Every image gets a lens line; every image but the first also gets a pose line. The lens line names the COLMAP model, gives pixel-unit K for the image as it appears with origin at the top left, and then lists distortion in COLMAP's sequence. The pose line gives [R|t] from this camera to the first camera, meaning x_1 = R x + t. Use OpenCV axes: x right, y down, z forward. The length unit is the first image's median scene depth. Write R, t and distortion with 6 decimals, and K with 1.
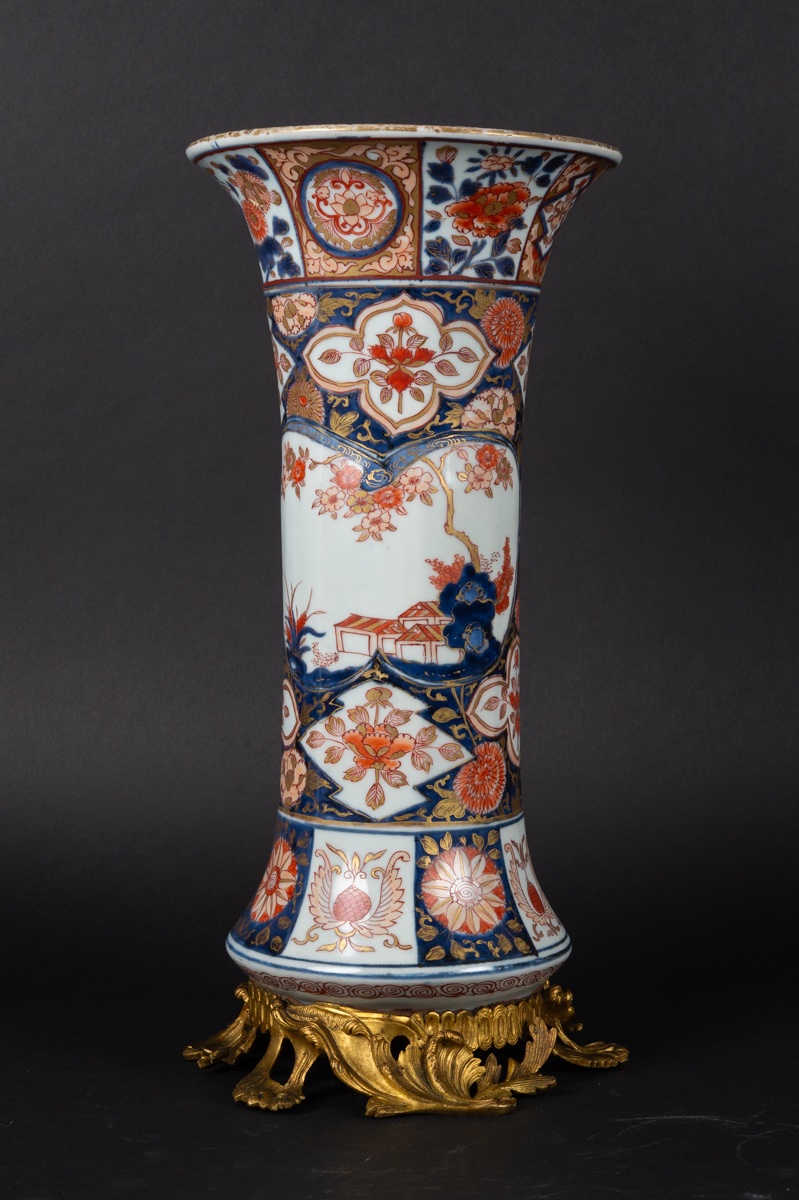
lens RADIAL K [[2951.0, 0, 399.5], [0, 2951.0, 600.0], [0, 0, 1]] dist [0.011868, -0.113504]
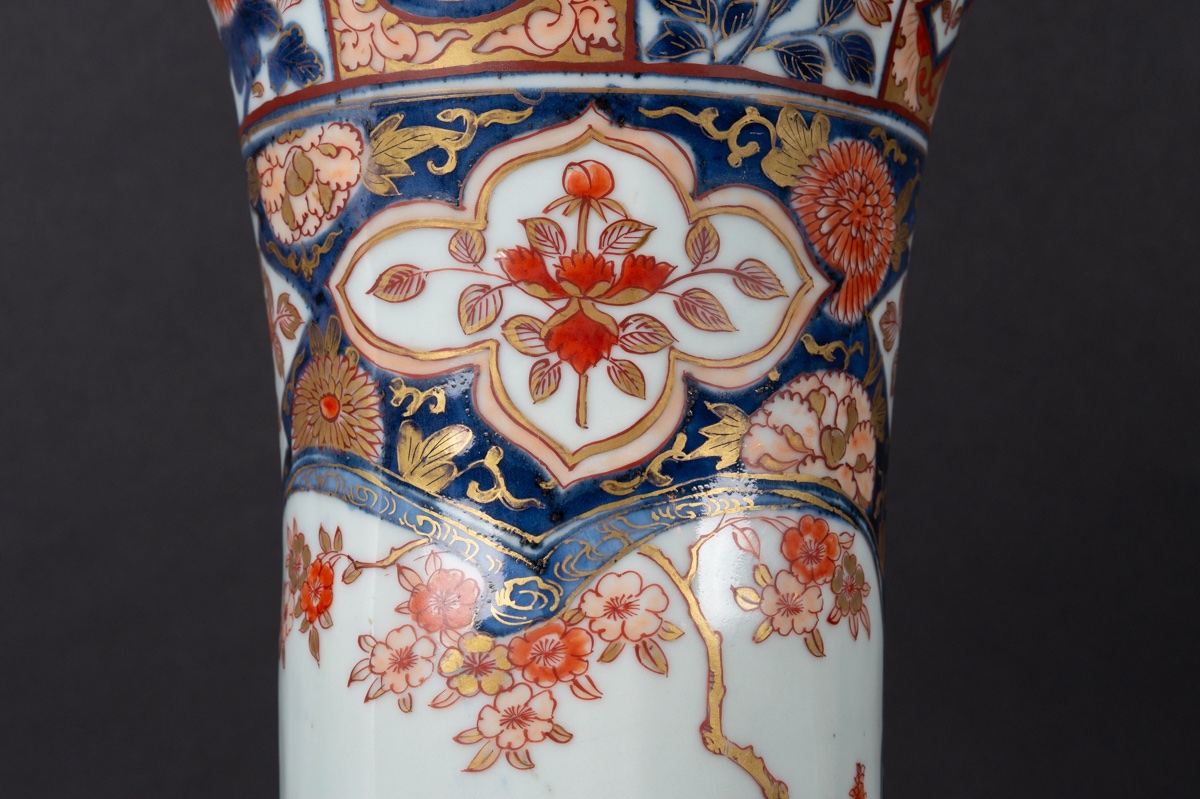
lens RADIAL K [[2951.0, 0, 600.0], [0, 2951.0, 399.5], [0, 0, 1]] dist [0.011868, -0.113504]
pose [[0.999932, 0.000667, 0.011682, -0.001861], [0.001273, 0.986245, -0.165283, -0.004581], [-0.011631, 0.165286, 0.986177, 0.626305]]
